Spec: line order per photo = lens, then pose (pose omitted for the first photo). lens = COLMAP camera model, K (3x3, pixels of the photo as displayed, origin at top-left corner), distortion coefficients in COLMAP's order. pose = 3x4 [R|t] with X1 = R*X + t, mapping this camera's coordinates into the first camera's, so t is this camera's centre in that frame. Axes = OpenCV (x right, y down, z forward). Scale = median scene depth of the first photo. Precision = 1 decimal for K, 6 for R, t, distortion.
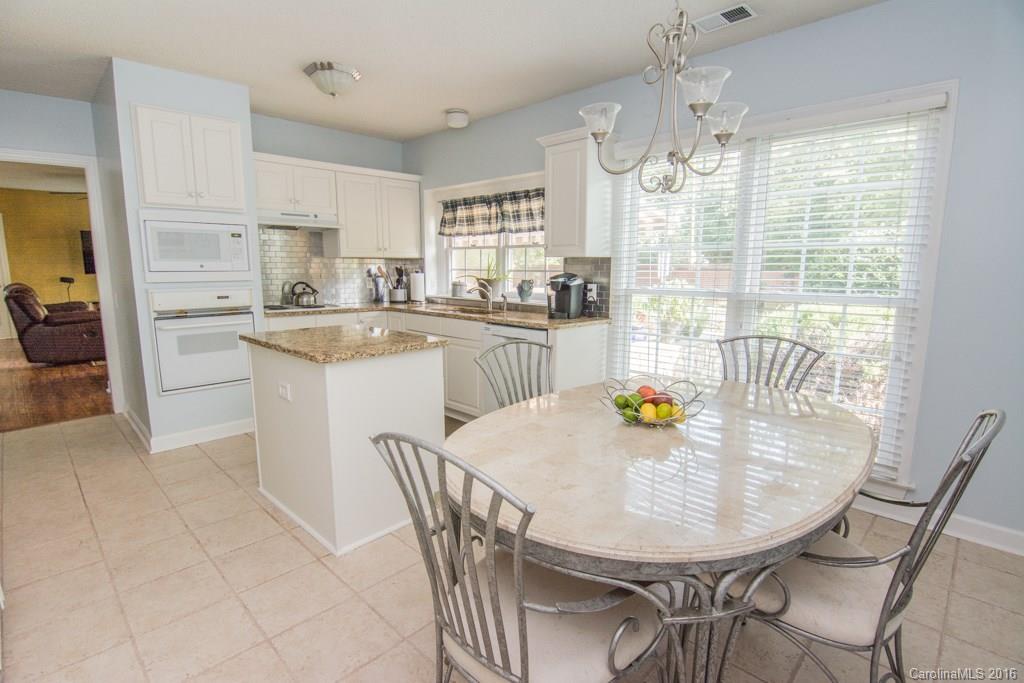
lens RADIAL K [[505.5, 0, 512.0], [0, 505.5, 341.5], [0, 0, 1]] dist [-0.000083, -0.000108]
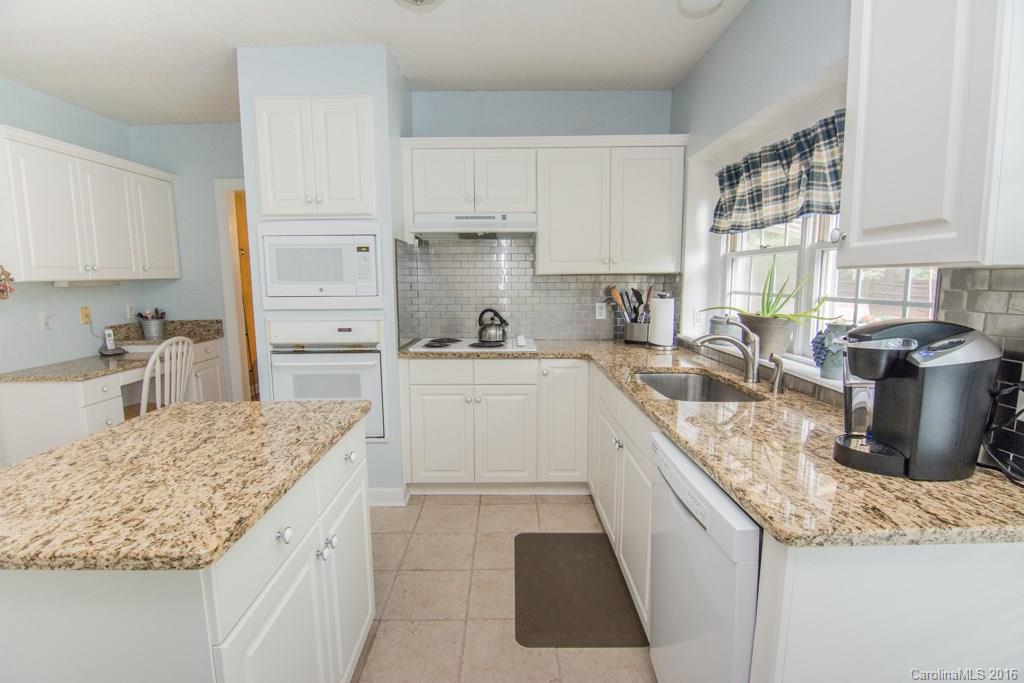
lens RADIAL K [[502.7, 0, 512.0], [0, 502.7, 341.5], [0, 0, 1]] dist [0.001524, -0.000129]
pose [[0.706389, 0.081443, -0.703122, 0.124591], [-0.097393, 0.995094, 0.017416, -0.088816], [0.701091, 0.056176, 0.710856, 0.521248]]
